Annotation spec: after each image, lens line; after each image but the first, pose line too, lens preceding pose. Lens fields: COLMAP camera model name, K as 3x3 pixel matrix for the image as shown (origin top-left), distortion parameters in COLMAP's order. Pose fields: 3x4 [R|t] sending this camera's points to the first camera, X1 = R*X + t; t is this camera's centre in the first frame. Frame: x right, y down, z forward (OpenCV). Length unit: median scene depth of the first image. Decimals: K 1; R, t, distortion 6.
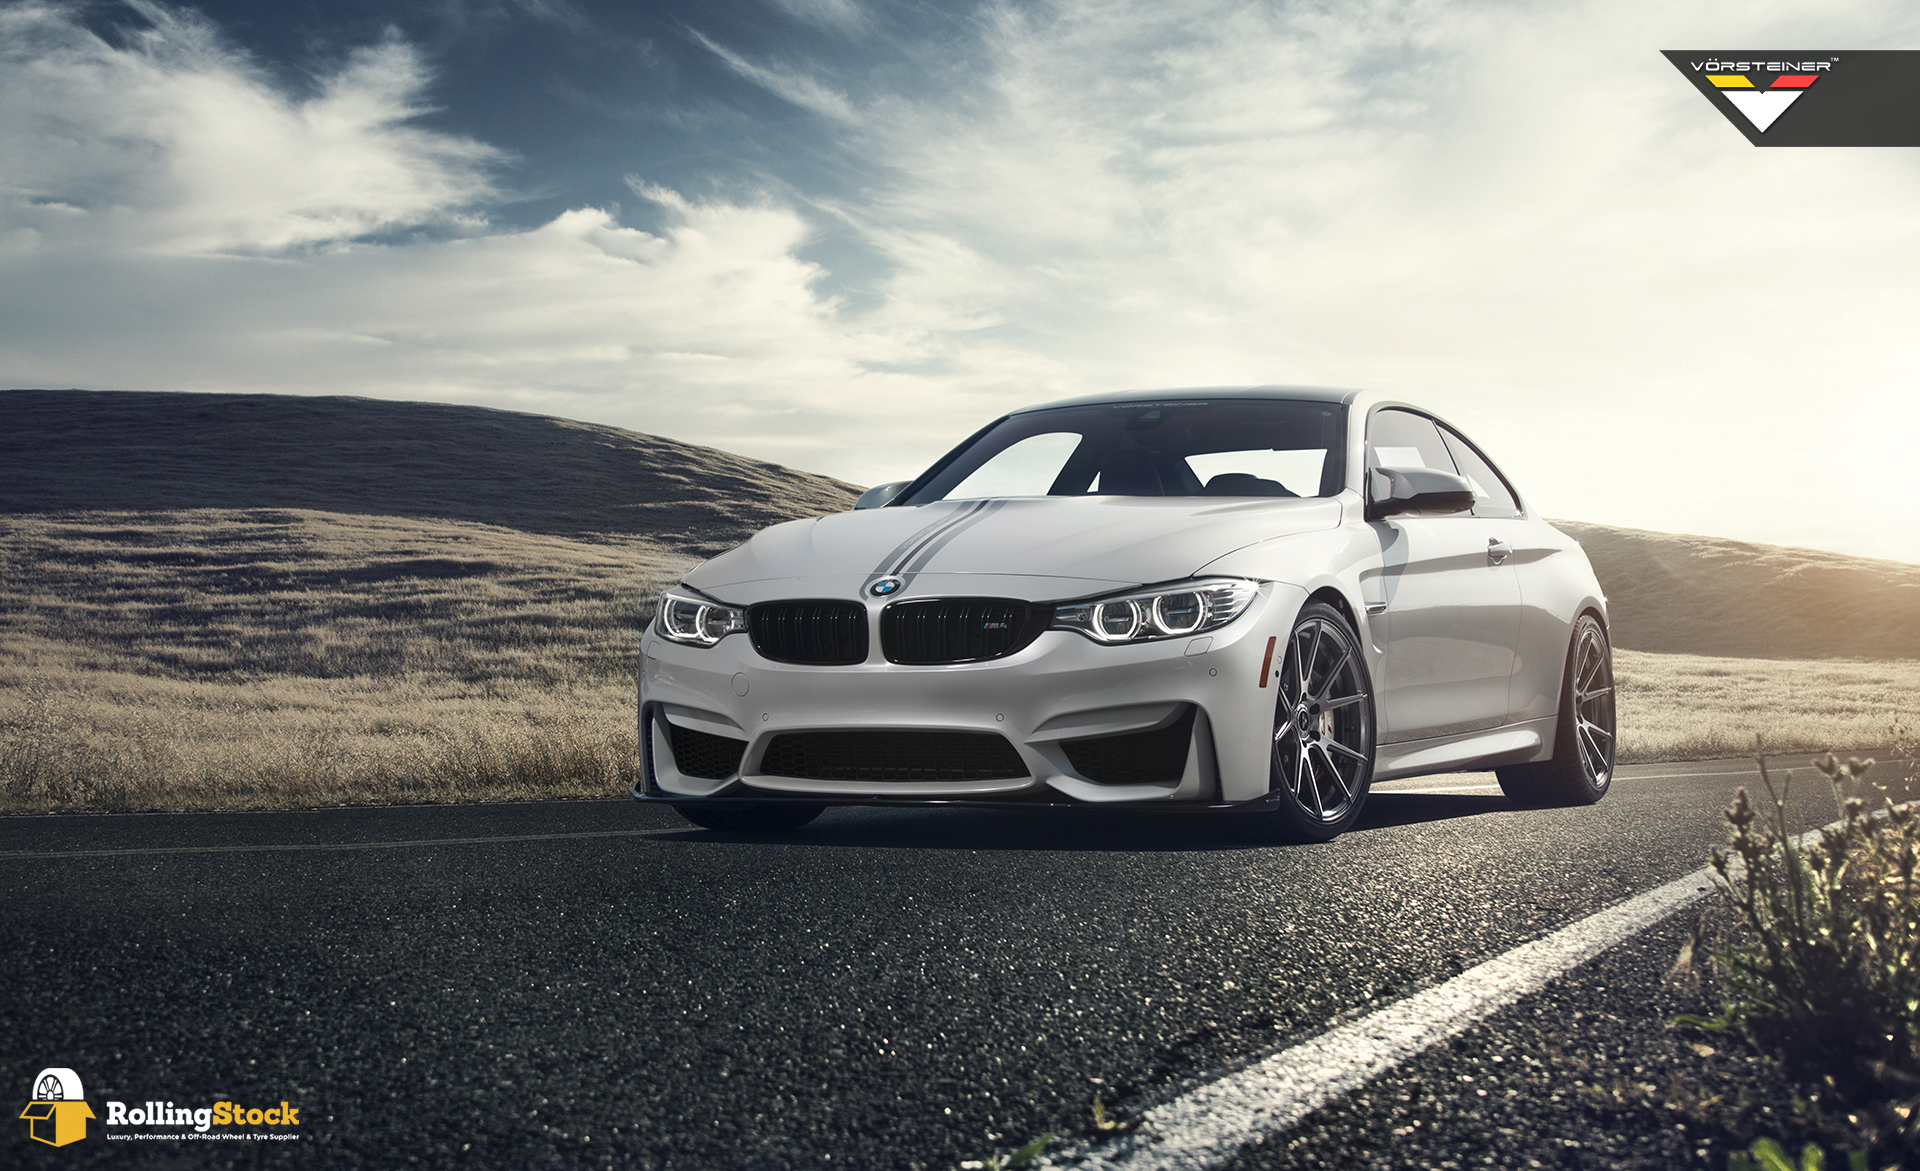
lens RADIAL K [[3052.2, 0, 958.8], [0, 3052.2, 584.0], [0, 0, 1]] dist [-0.004814, 0.000000]
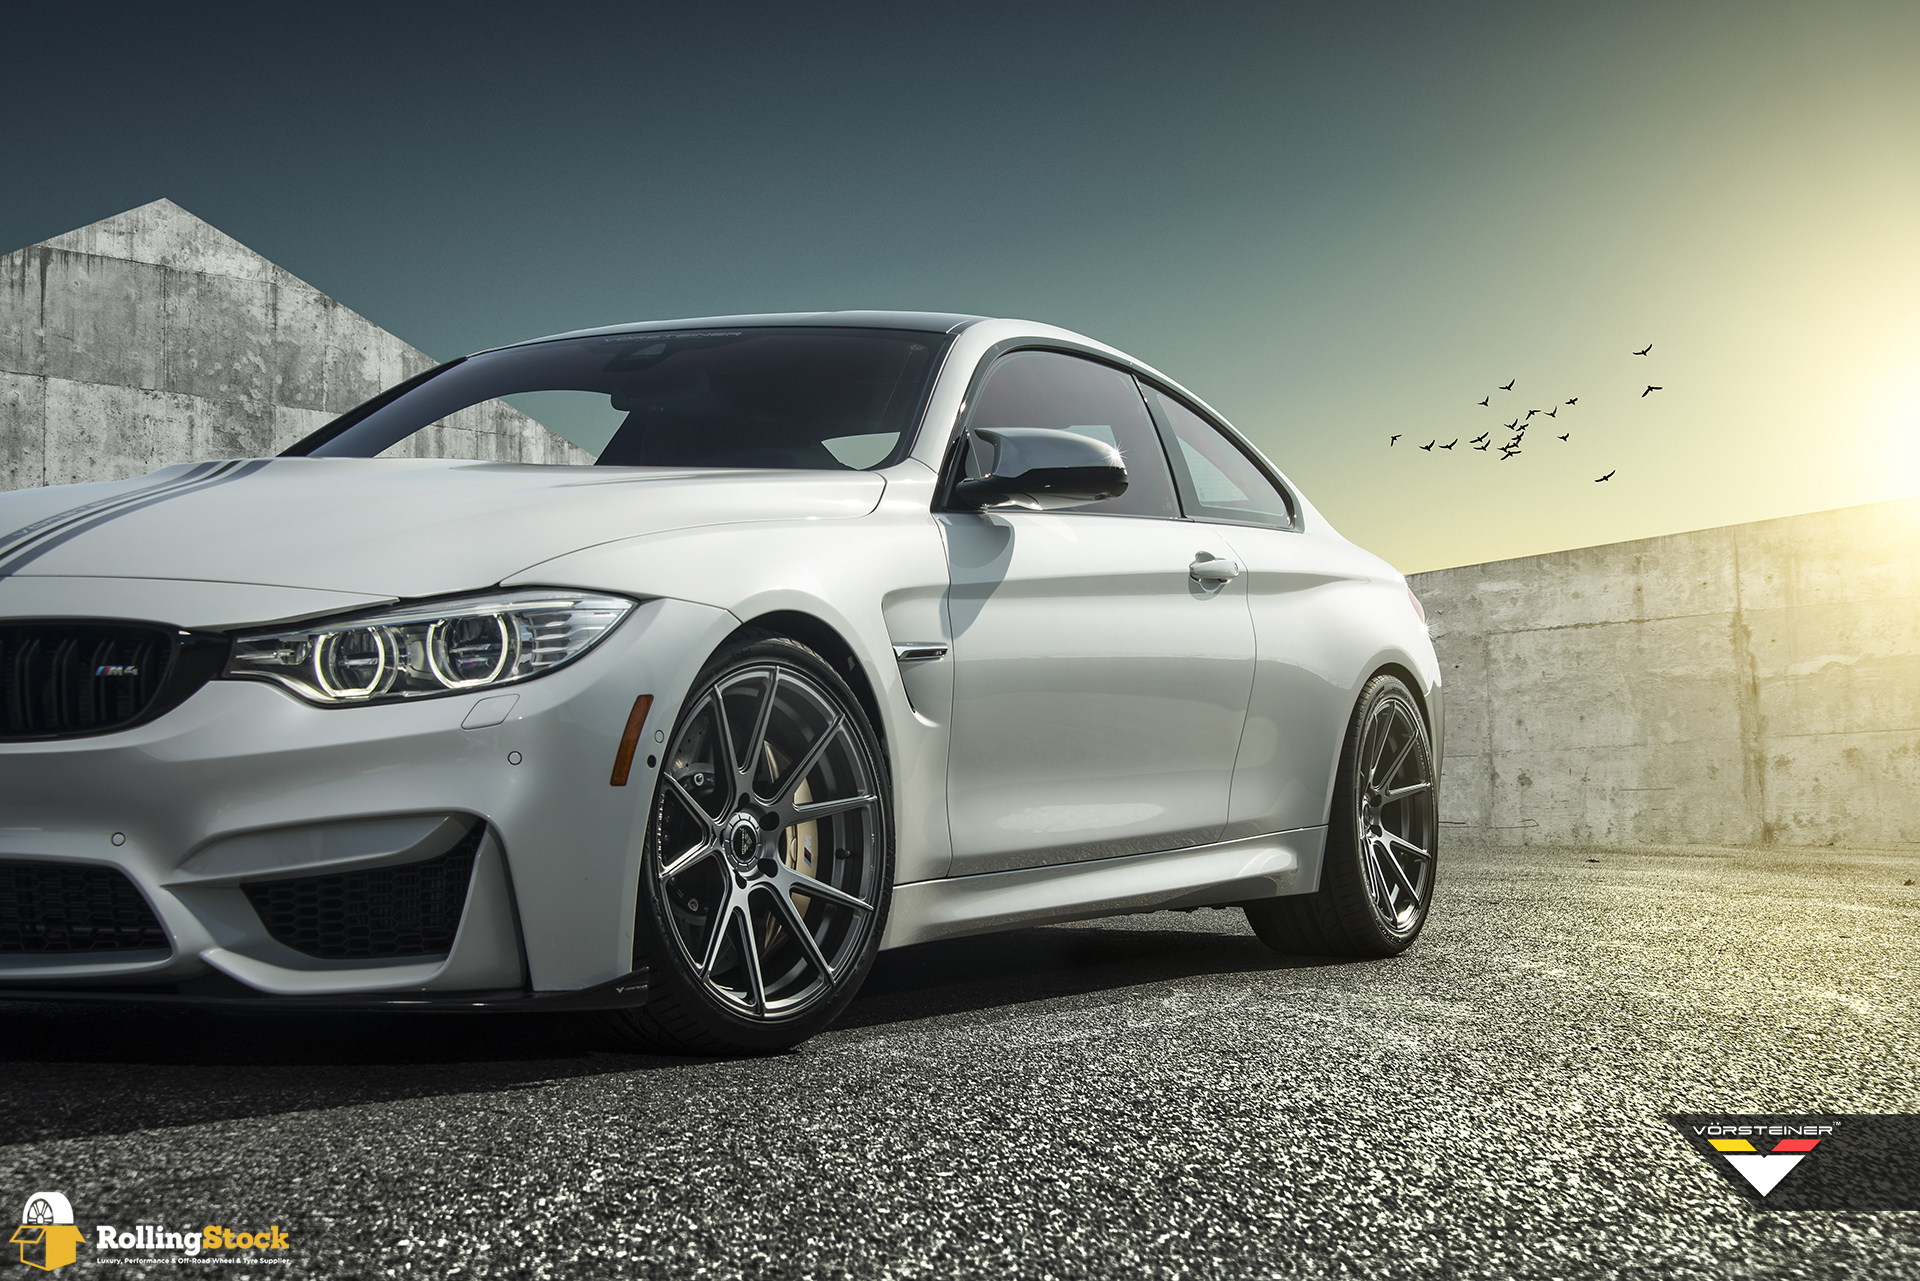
lens RADIAL K [[3162.8, 0, 960.8], [0, 3162.8, 644.7], [0, 0, 1]] dist [0.210982, 0.000000]
pose [[0.999803, 0.012269, -0.015599, 0.157542], [-0.012287, 0.999924, -0.001088, 0.007124], [0.015584, 0.001279, 0.999878, 0.383828]]
